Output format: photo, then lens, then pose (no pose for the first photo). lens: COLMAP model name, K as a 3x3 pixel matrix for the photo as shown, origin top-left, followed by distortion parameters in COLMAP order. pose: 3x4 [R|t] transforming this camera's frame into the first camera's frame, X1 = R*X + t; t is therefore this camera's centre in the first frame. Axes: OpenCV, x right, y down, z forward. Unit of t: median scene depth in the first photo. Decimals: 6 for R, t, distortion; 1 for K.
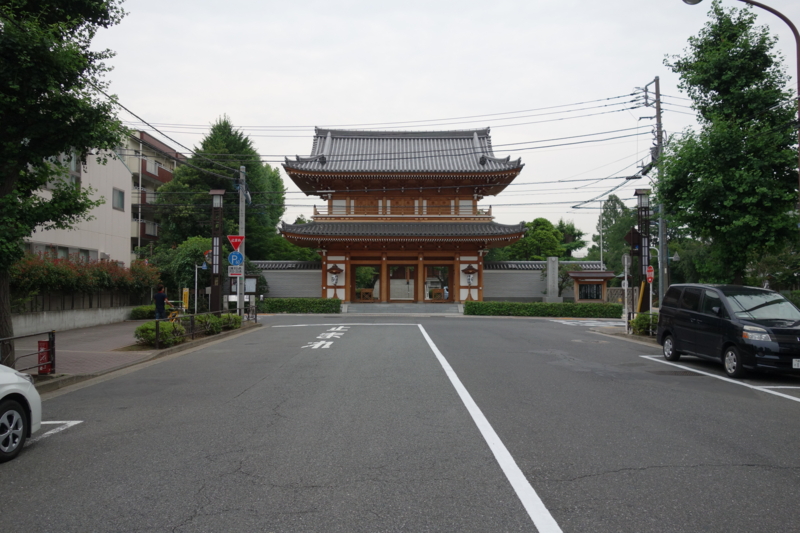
lens RADIAL K [[631.8, 0, 400.2], [0, 631.8, 266.3], [0, 0, 1]] dist [0.016081, -0.001696]
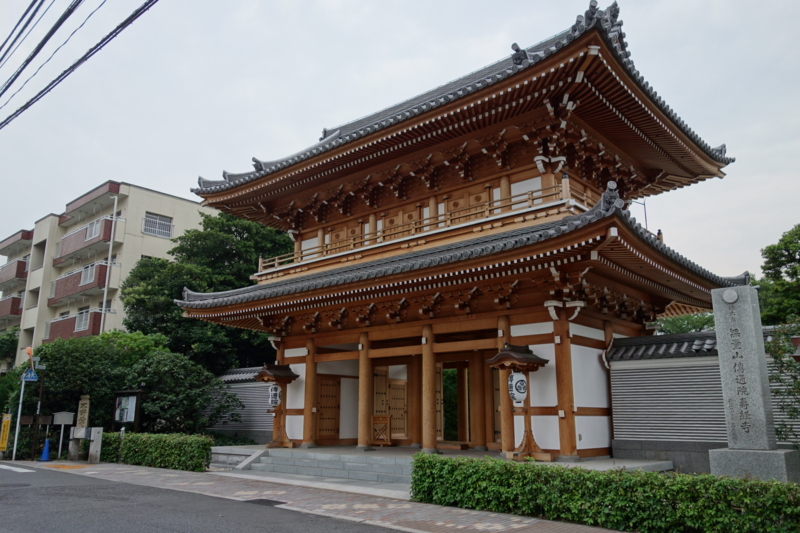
lens RADIAL K [[631.8, 0, 399.5], [0, 631.8, 268.0], [0, 0, 1]] dist [0.016081, -0.001696]
pose [[0.738764, -0.155392, -0.655805, 0.294877], [0.018732, 0.977415, -0.210495, 0.028134], [0.673703, 0.143221, 0.724991, 0.686499]]
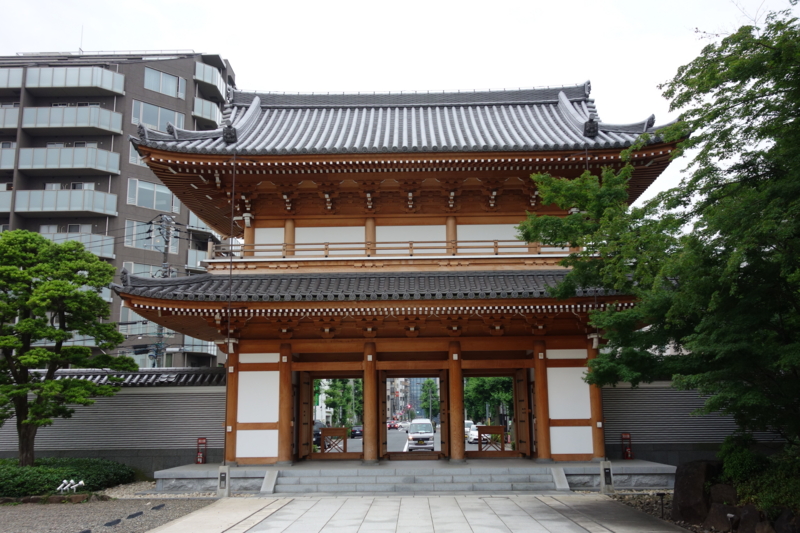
lens RADIAL K [[767.6, 0, 397.6], [0, 767.6, 268.2], [0, 0, 1]] dist [-0.024540, 0.000000]
pose [[0.999531, -0.018916, -0.024101, 0.006468], [0.014809, 0.986935, -0.160437, 0.011943], [0.026821, 0.160005, 0.986752, 0.475298]]
